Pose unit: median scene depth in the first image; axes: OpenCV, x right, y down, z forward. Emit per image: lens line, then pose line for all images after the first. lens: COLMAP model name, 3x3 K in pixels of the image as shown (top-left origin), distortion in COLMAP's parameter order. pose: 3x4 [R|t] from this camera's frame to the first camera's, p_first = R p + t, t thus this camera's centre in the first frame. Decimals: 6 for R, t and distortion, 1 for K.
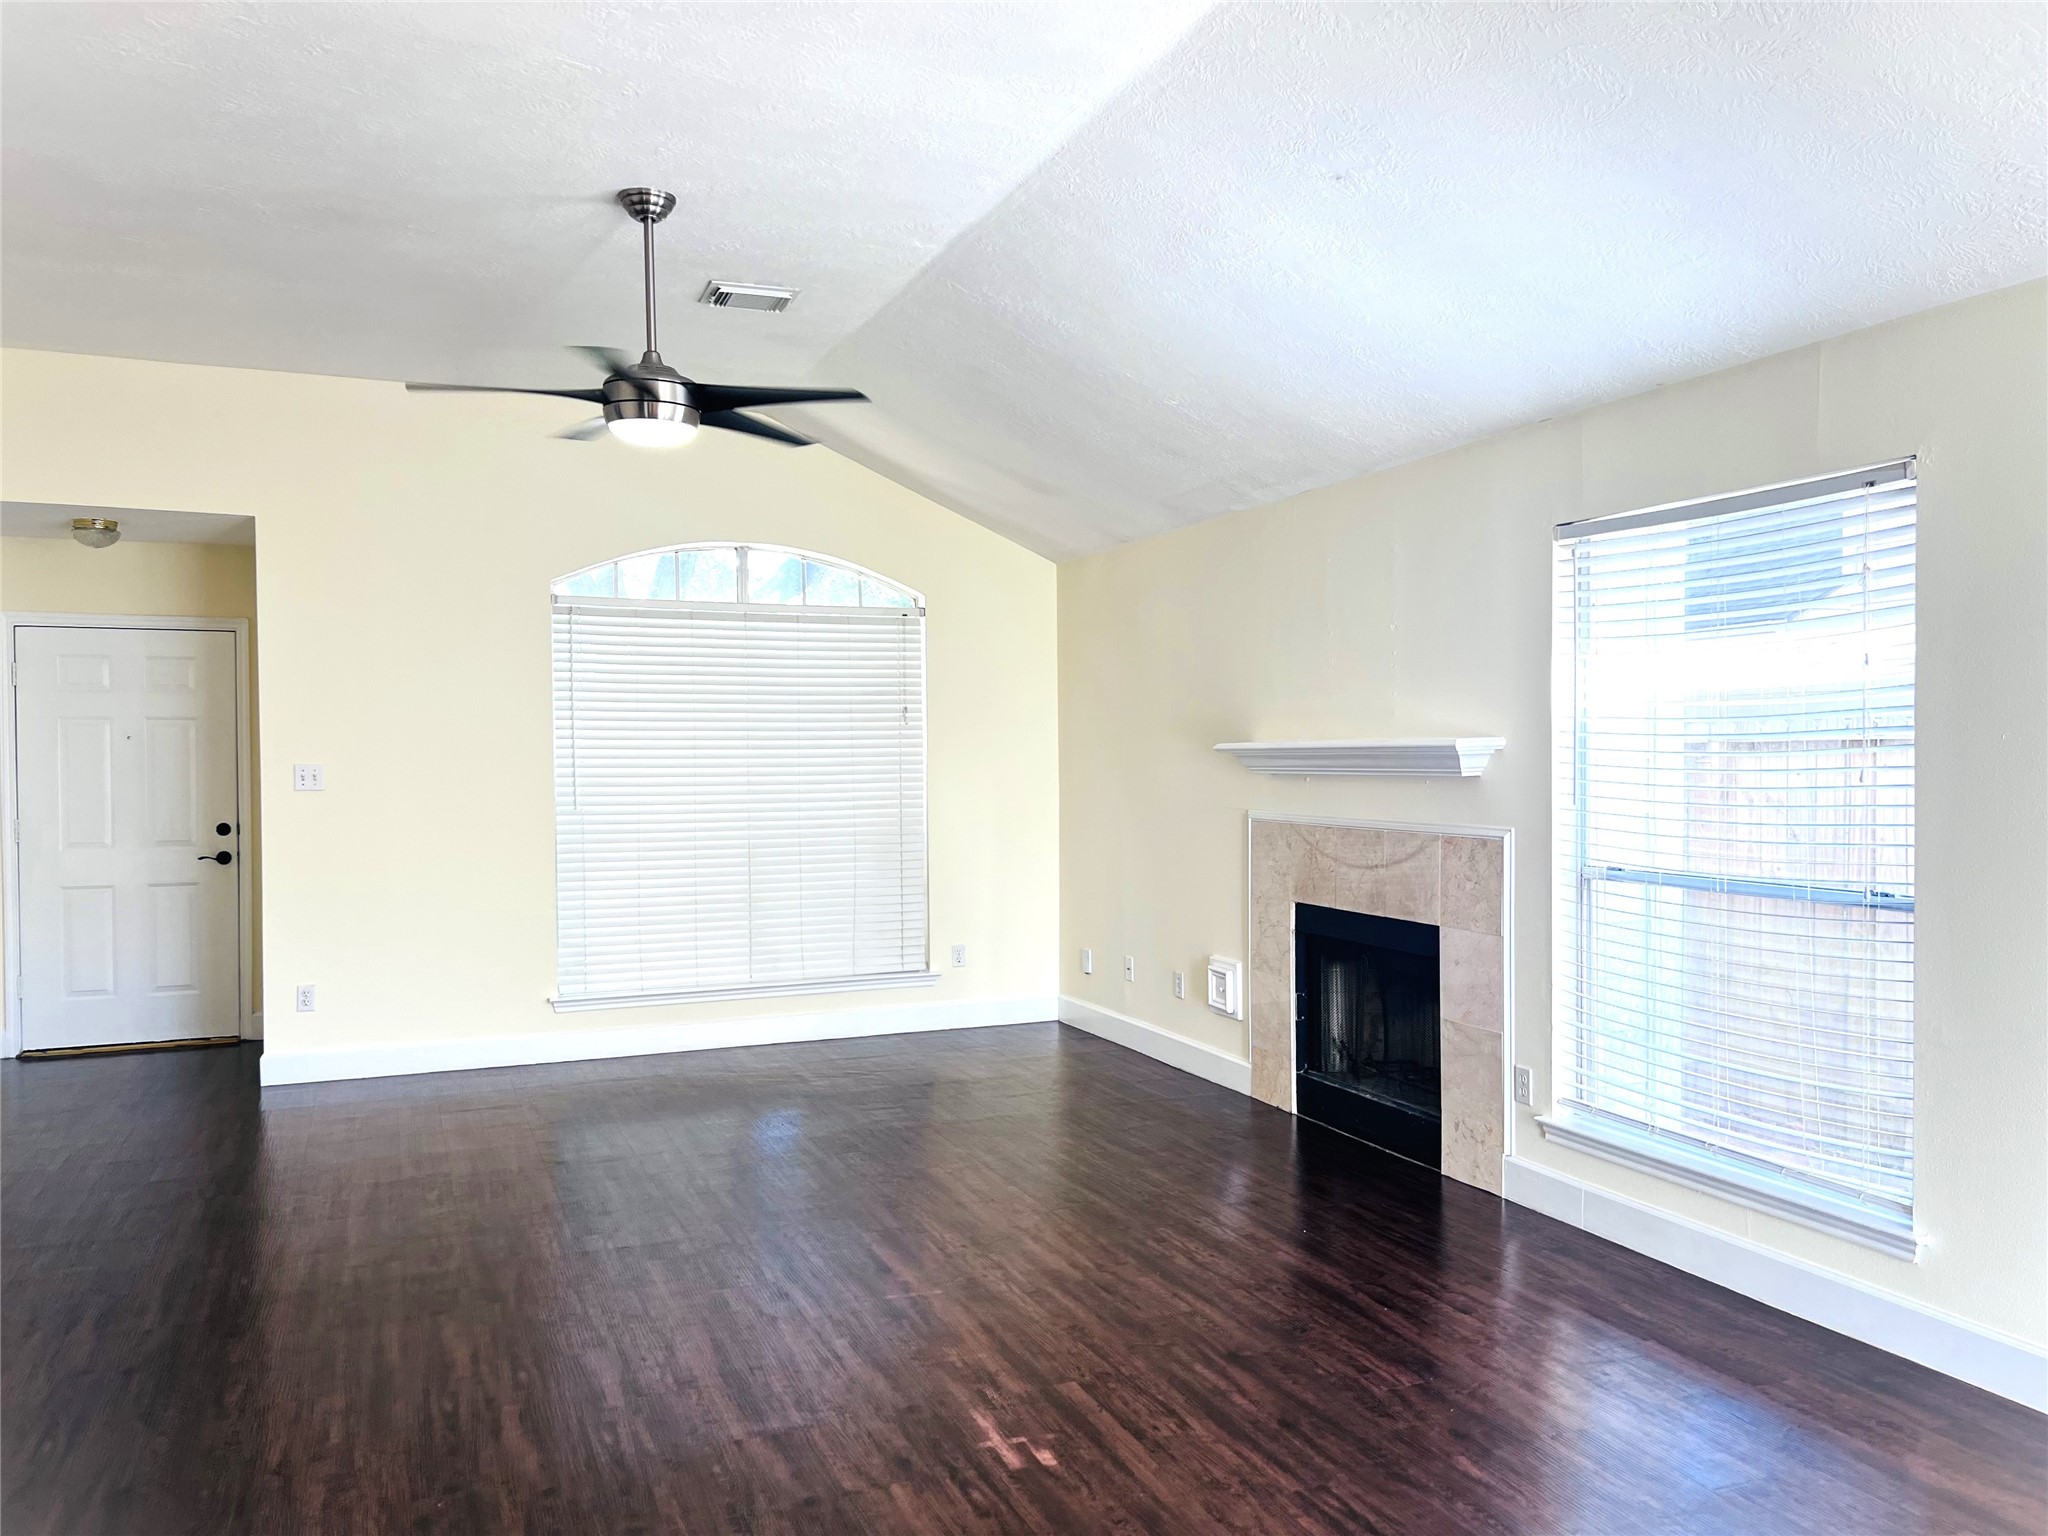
lens RADIAL K [[1552.8, 0, 1023.5], [0, 1552.8, 775.0], [0, 0, 1]] dist [0.021343, 0.003712]
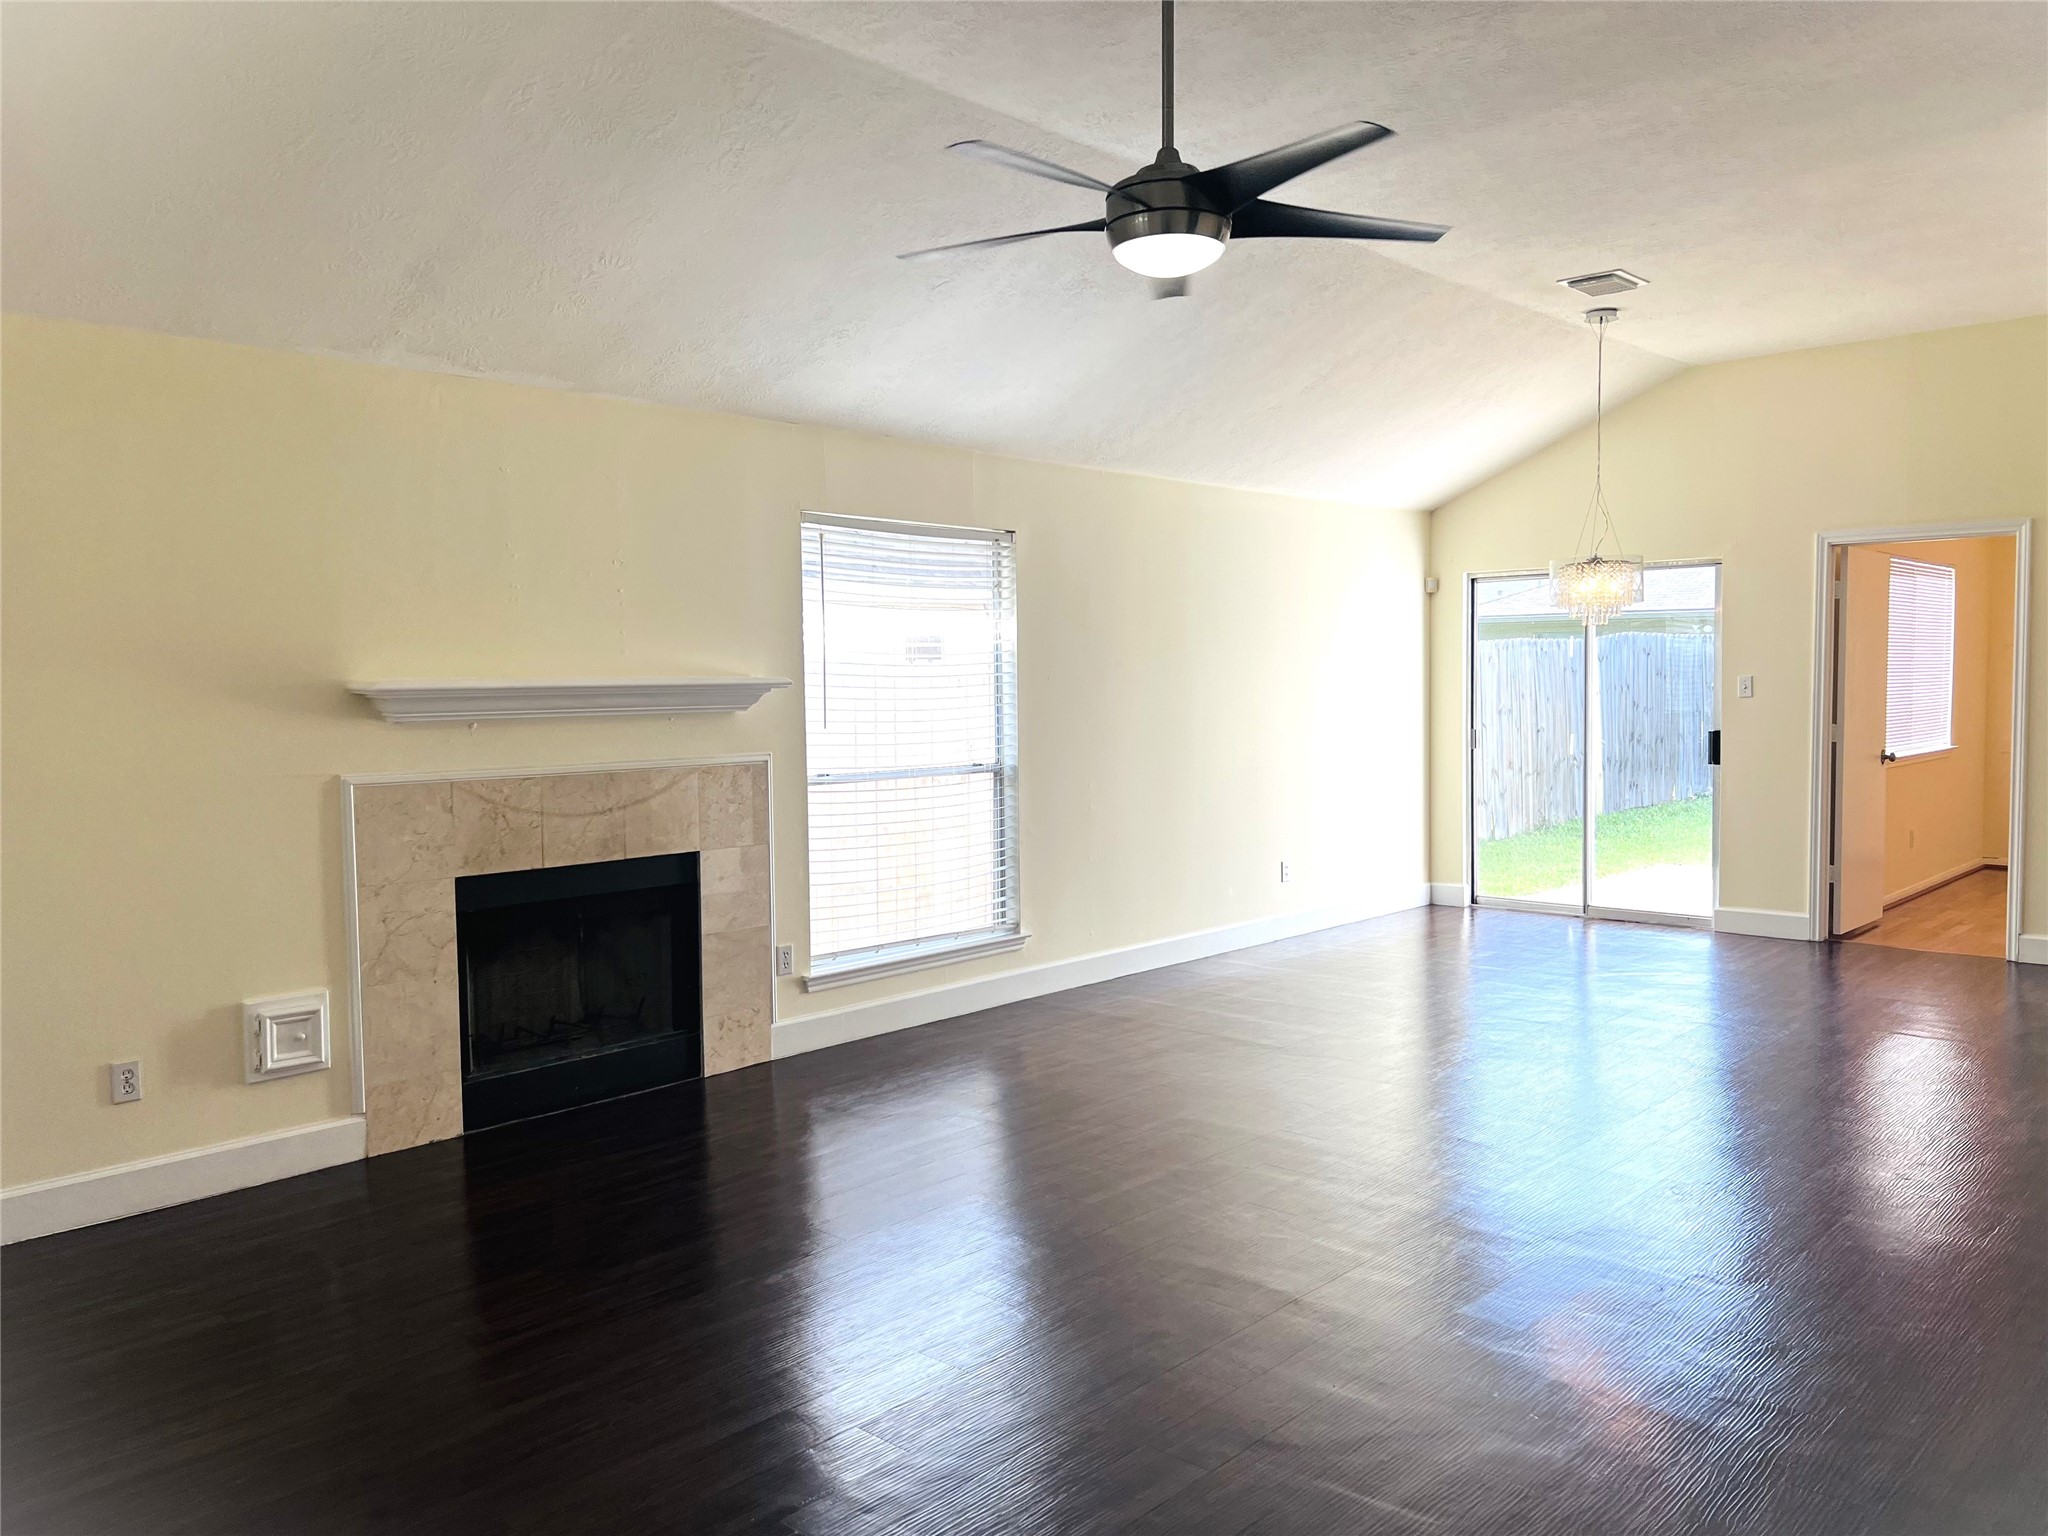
lens RADIAL K [[1552.8, 0, 1025.8], [0, 1552.8, 763.0], [0, 0, 1]] dist [0.021343, 0.003712]
pose [[-0.431393, -0.039570, 0.901296, -0.799240], [0.029306, 0.997896, 0.057838, -0.019924], [-0.901688, 0.051364, -0.429326, 1.248364]]
